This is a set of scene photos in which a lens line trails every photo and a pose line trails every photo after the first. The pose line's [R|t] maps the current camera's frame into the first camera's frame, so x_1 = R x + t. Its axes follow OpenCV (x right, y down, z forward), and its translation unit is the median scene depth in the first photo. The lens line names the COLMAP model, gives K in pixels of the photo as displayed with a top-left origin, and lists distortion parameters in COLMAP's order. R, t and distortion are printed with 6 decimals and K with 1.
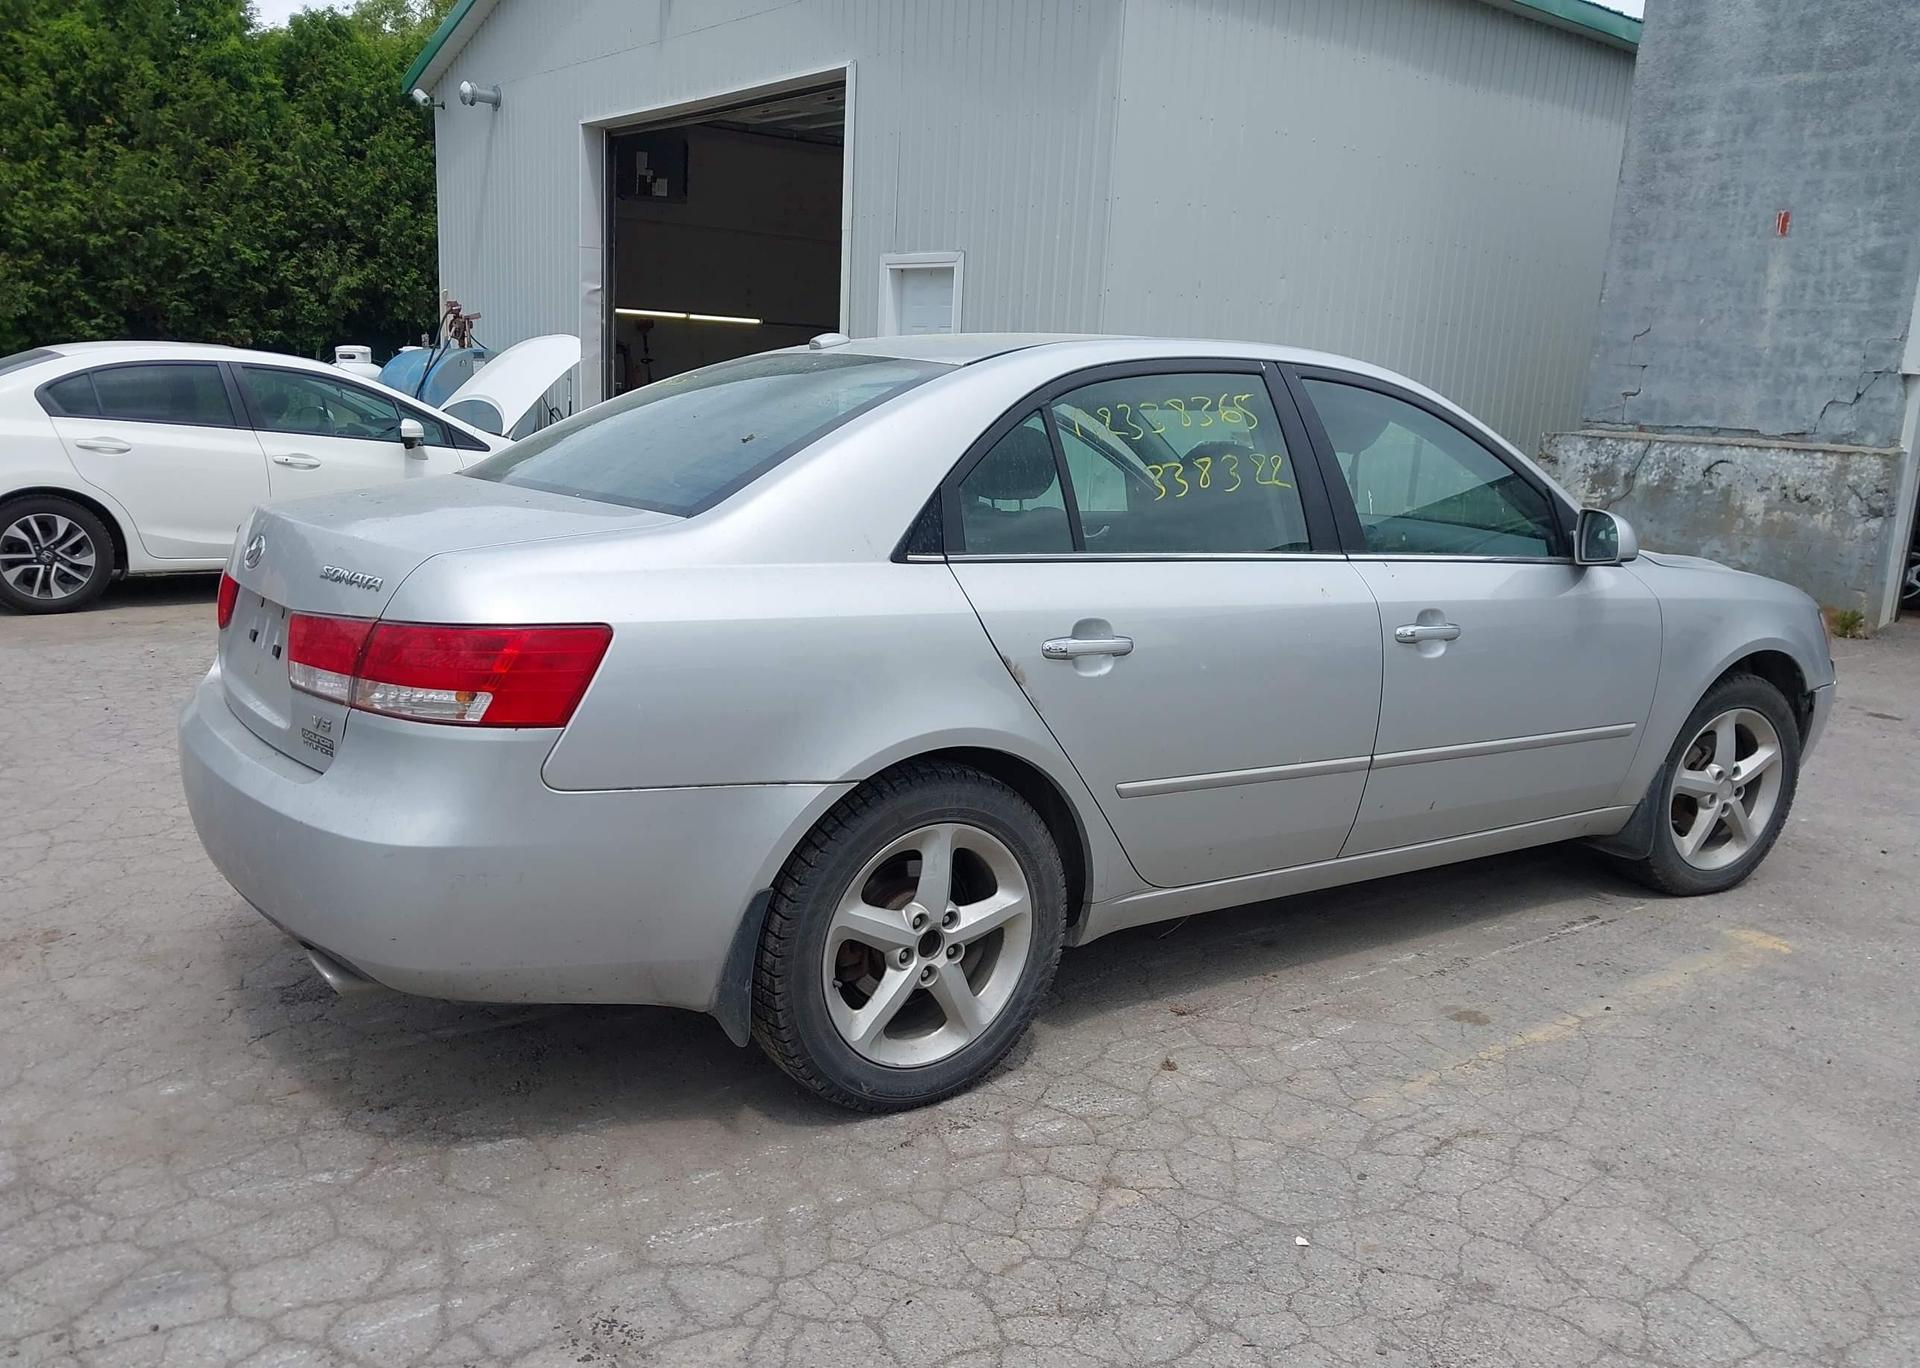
lens RADIAL K [[1507.0, 0, 960.0], [0, 1507.0, 684.0], [0, 0, 1]] dist [0.037743, -0.051204]
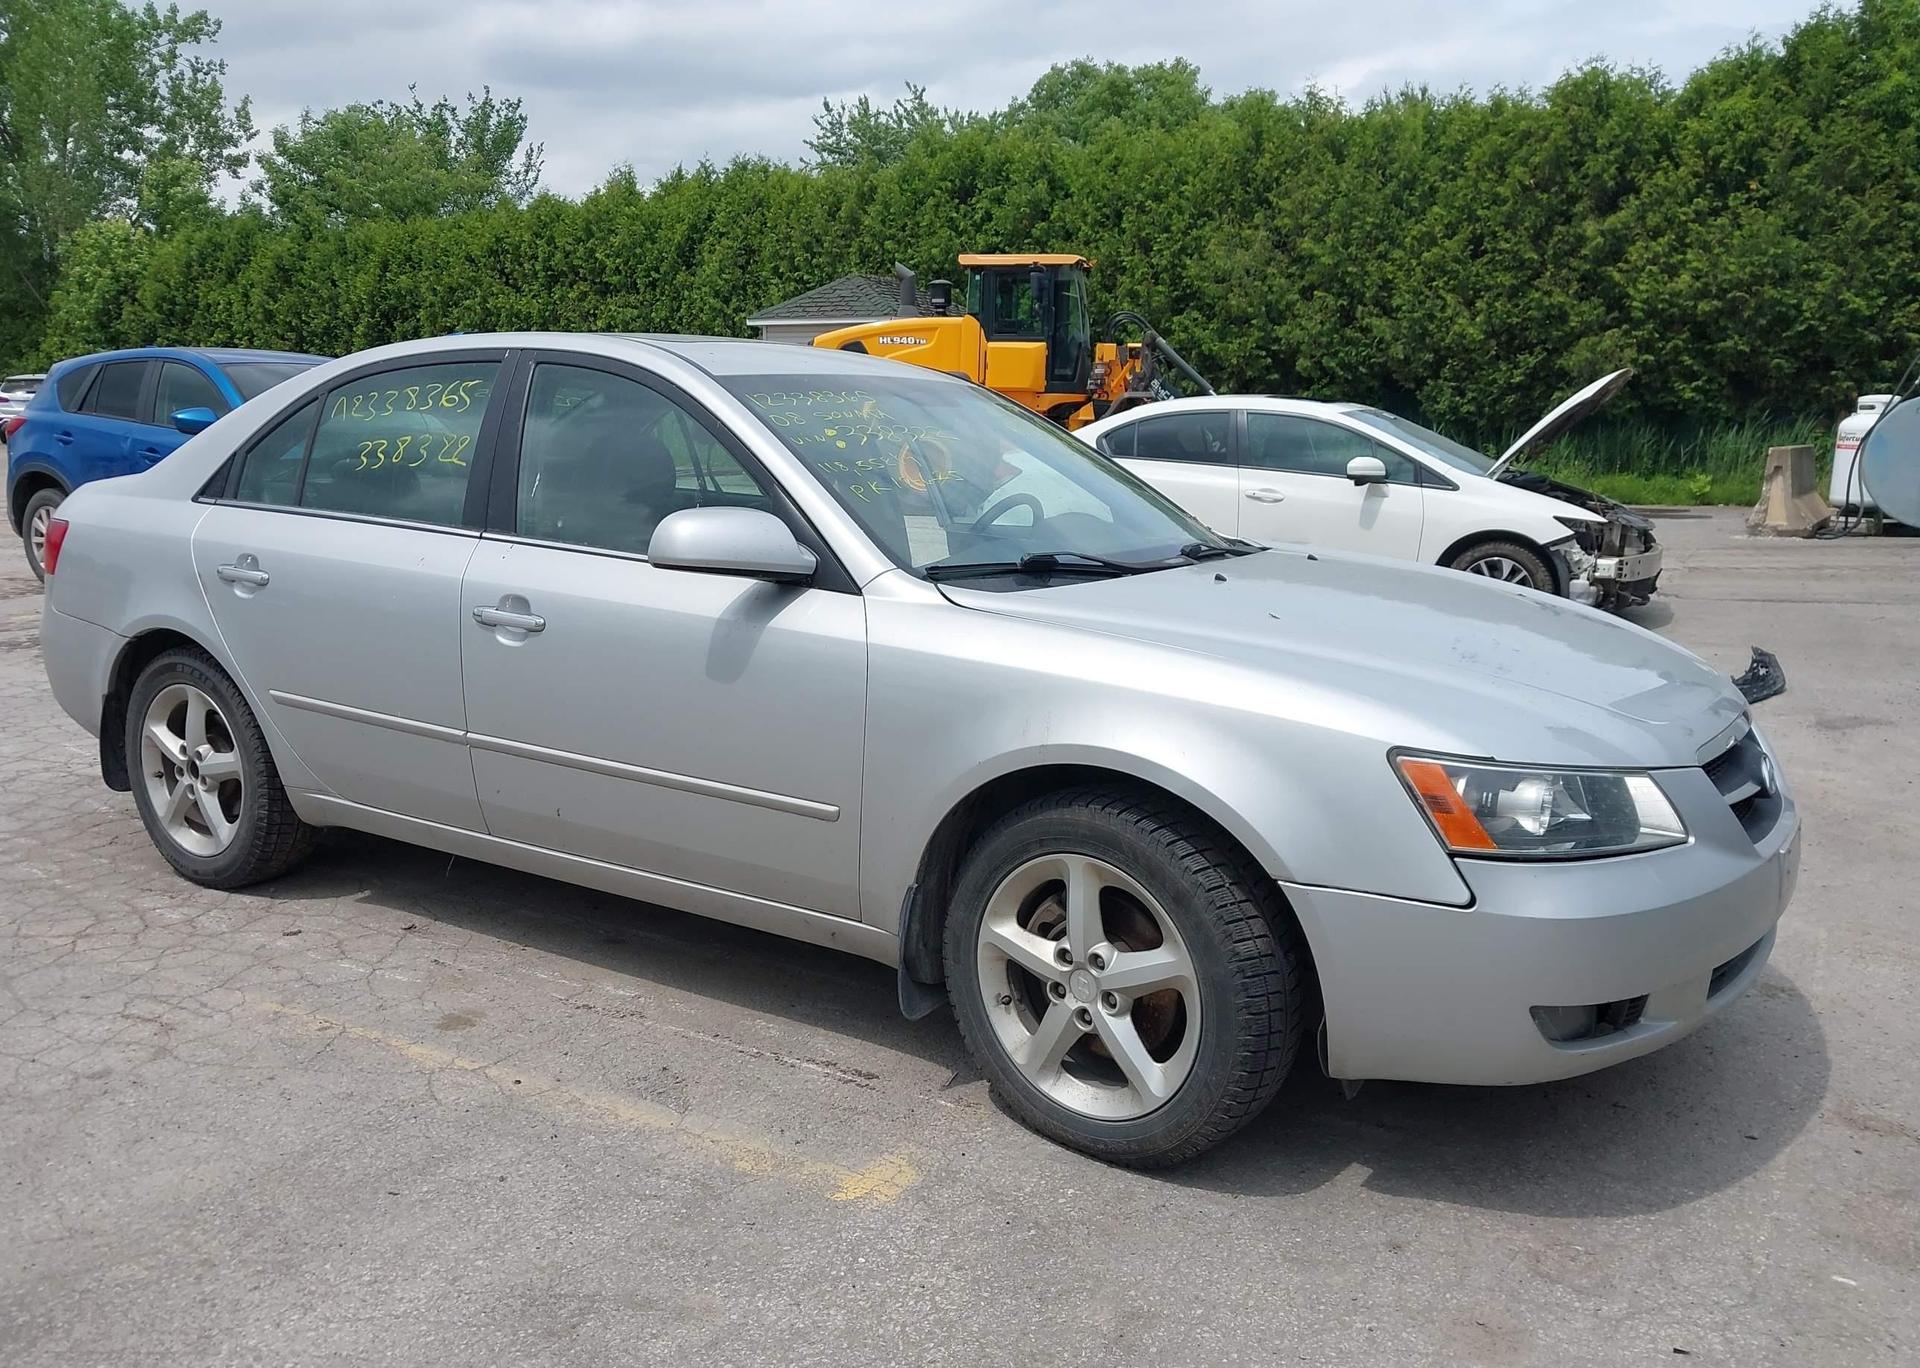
lens RADIAL K [[1535.7, 0, 939.9], [0, 1535.7, 679.7], [0, 0, 1]] dist [0.014167, -0.014496]
pose [[0.379970, 0.121555, -0.916977, 0.423738], [-0.169477, 0.983696, 0.060173, -0.032747], [0.909341, 0.132543, 0.394375, 0.279796]]
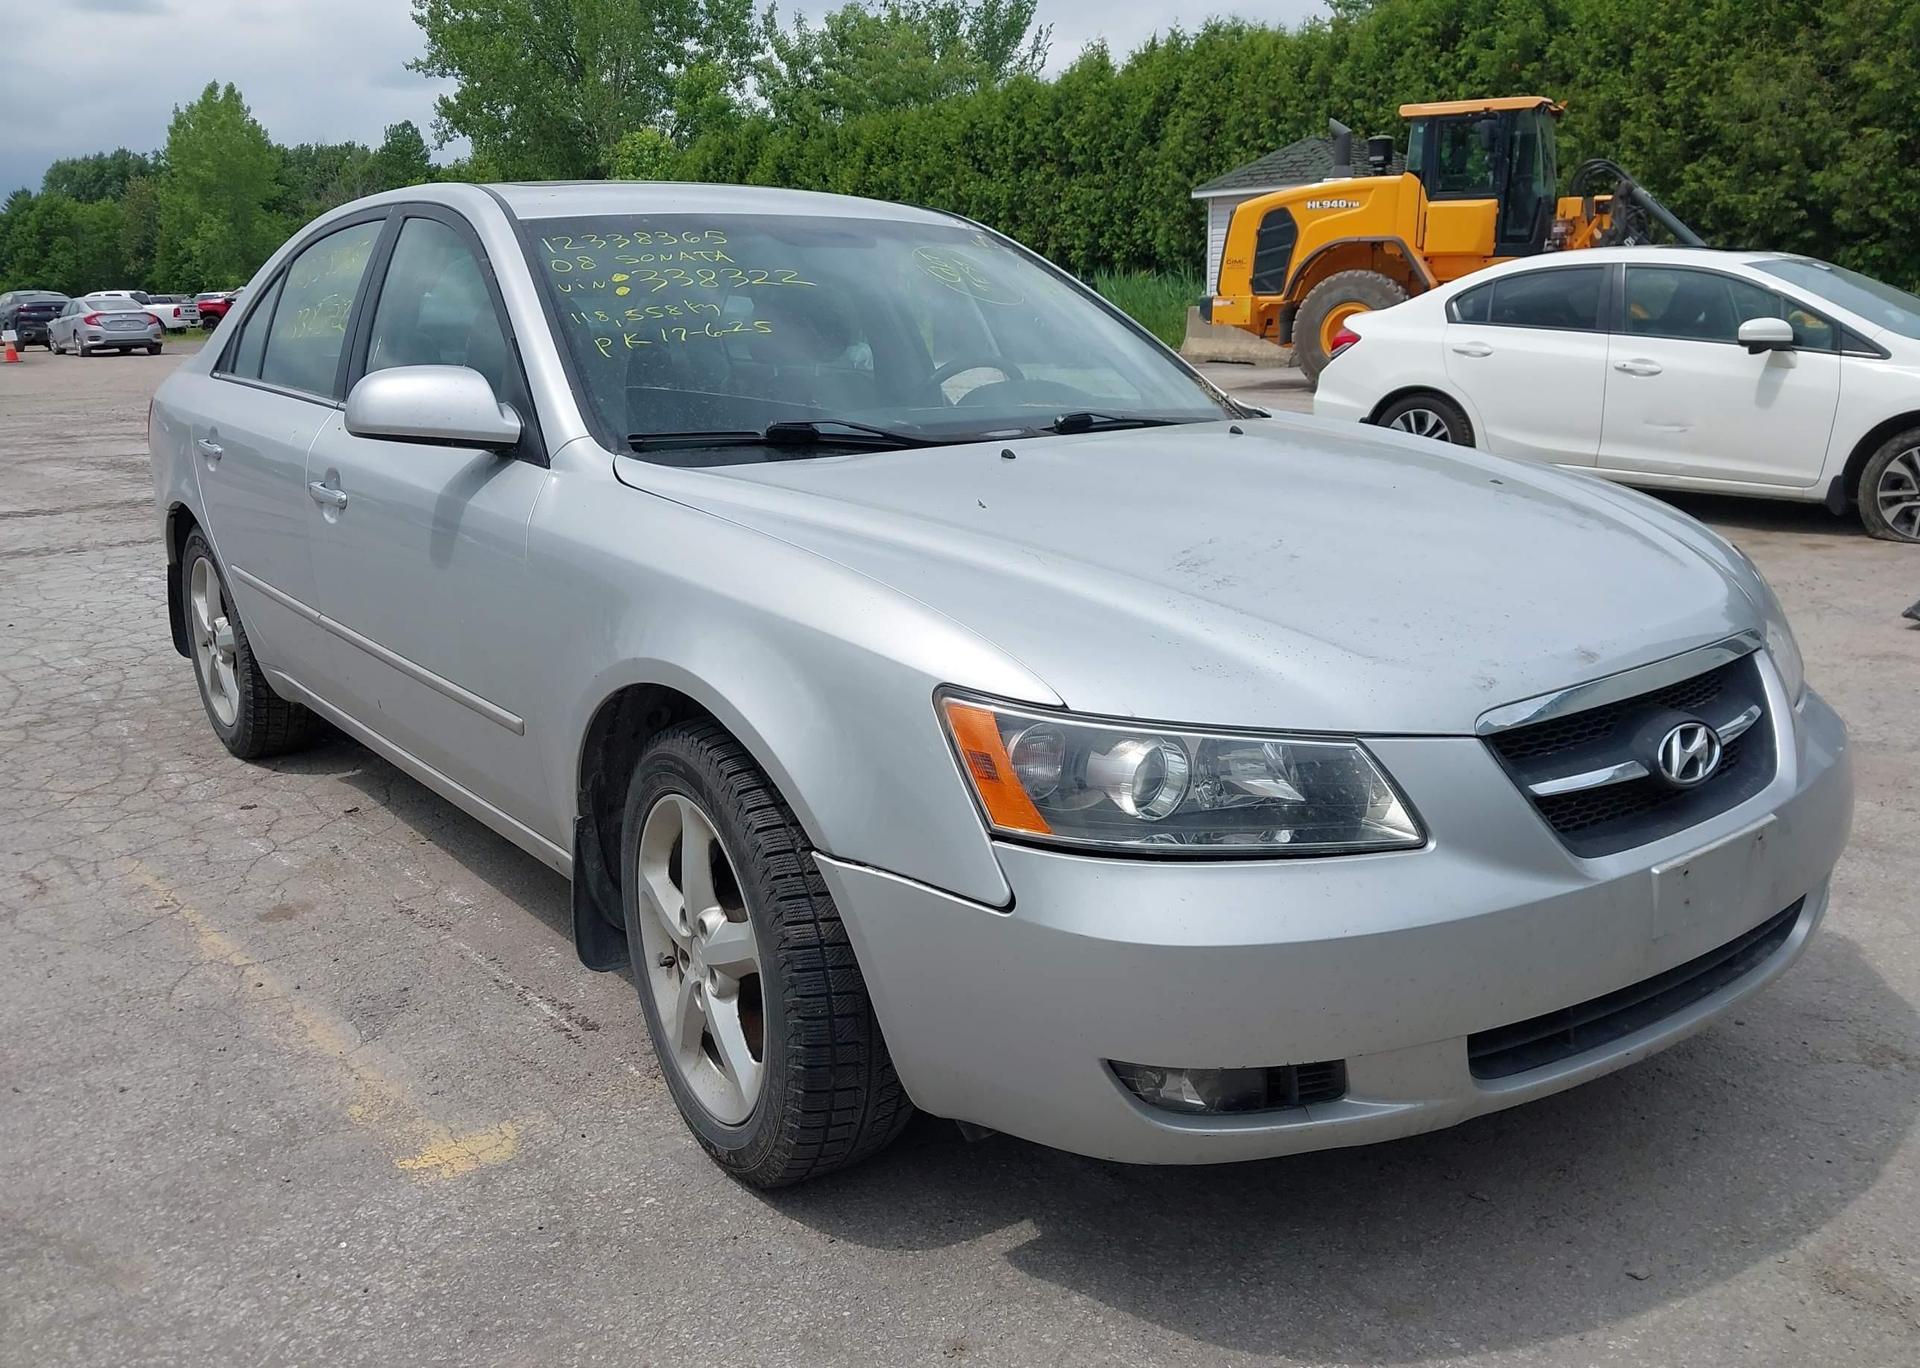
lens RADIAL K [[1560.8, 0, 922.2], [0, 1560.8, 671.2], [0, 0, 1]] dist [-0.004719, 0.003531]
pose [[0.055373, 0.190034, -0.980215, 0.405778], [-0.171229, 0.968985, 0.178184, -0.050582], [0.983674, 0.157975, 0.086195, 0.410982]]
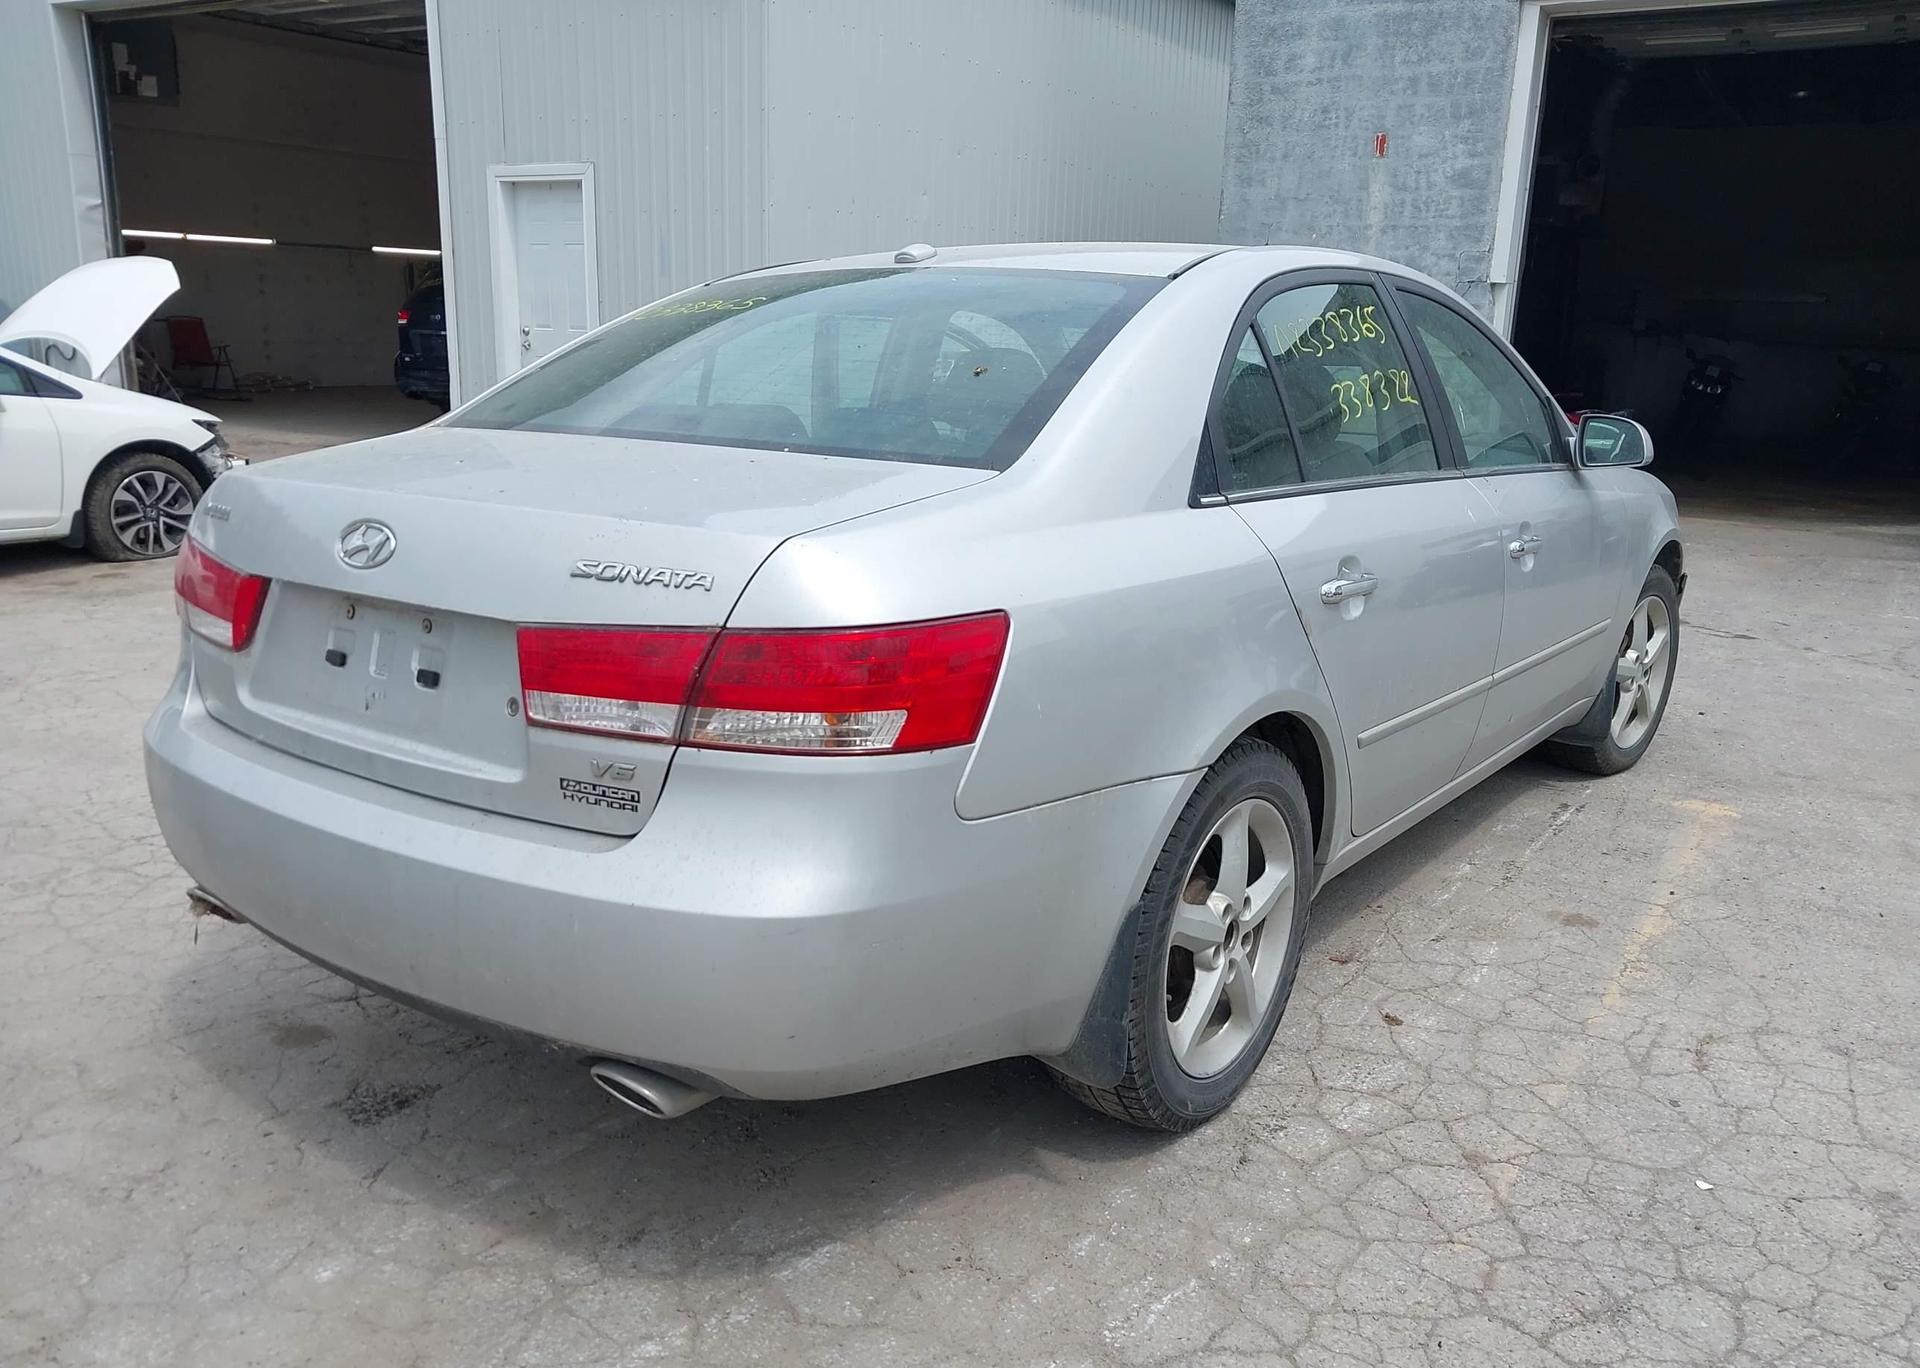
lens RADIAL K [[1495.8, 0, 960.0], [0, 1495.8, 684.0], [0, 0, 1]] dist [0.007120, 0.000397]
pose [[0.947733, -0.095852, 0.304326, -0.113002], [0.079869, 0.994712, 0.064571, -0.011969], [-0.308906, -0.036890, 0.950377, 0.056705]]
